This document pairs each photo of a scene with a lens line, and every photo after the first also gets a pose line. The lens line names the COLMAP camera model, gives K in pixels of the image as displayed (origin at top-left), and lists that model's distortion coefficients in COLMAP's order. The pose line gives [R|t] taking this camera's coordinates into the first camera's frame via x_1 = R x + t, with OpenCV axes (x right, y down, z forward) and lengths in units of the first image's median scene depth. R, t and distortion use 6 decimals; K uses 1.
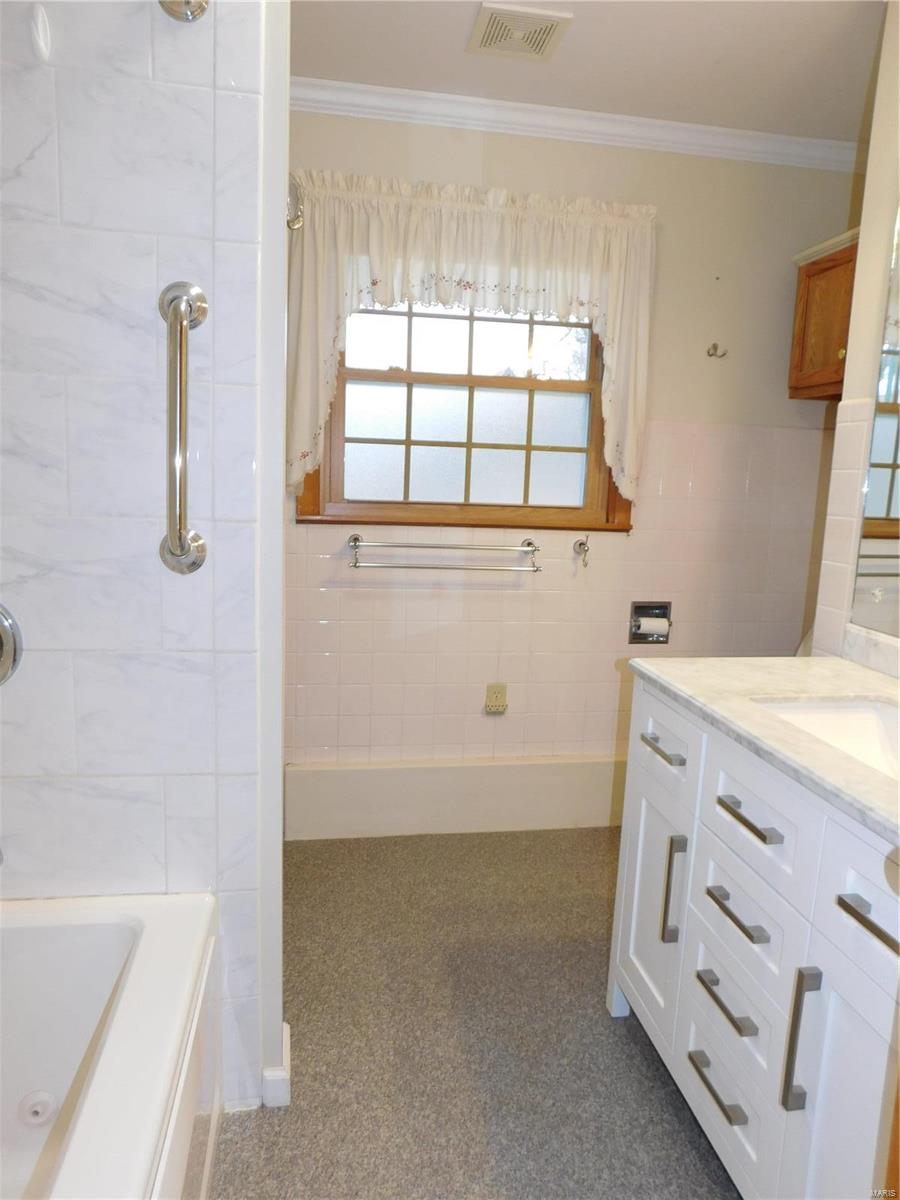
lens RADIAL K [[793.3, 0, 453.0], [0, 793.3, 602.2], [0, 0, 1]] dist [-0.076722, 0.065687]
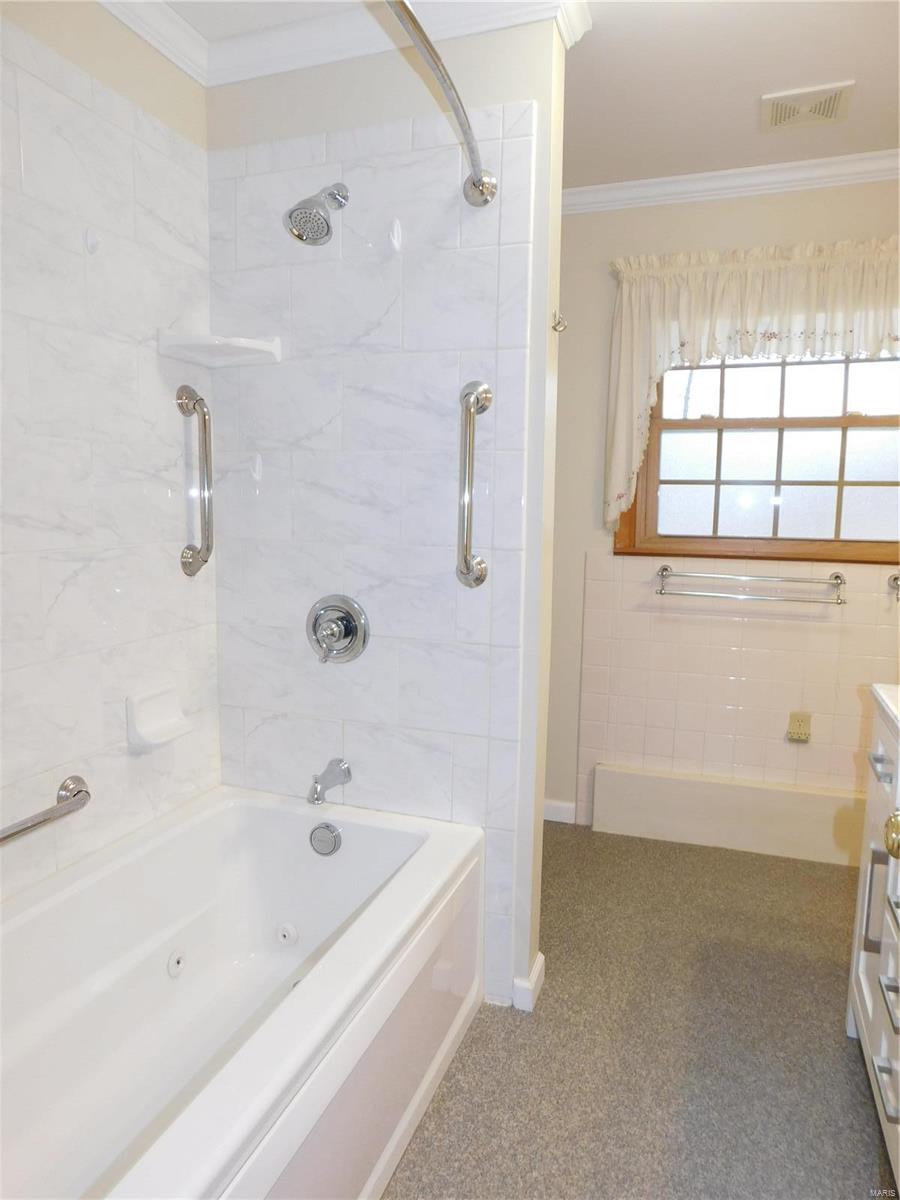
lens RADIAL K [[793.3, 0, 453.0], [0, 793.3, 602.2], [0, 0, 1]] dist [-0.076722, 0.065687]
pose [[0.870793, 0.035918, -0.490336, 0.180990], [-0.057942, 0.997875, -0.029803, 0.019295], [0.488224, 0.054363, 0.871024, -0.132901]]
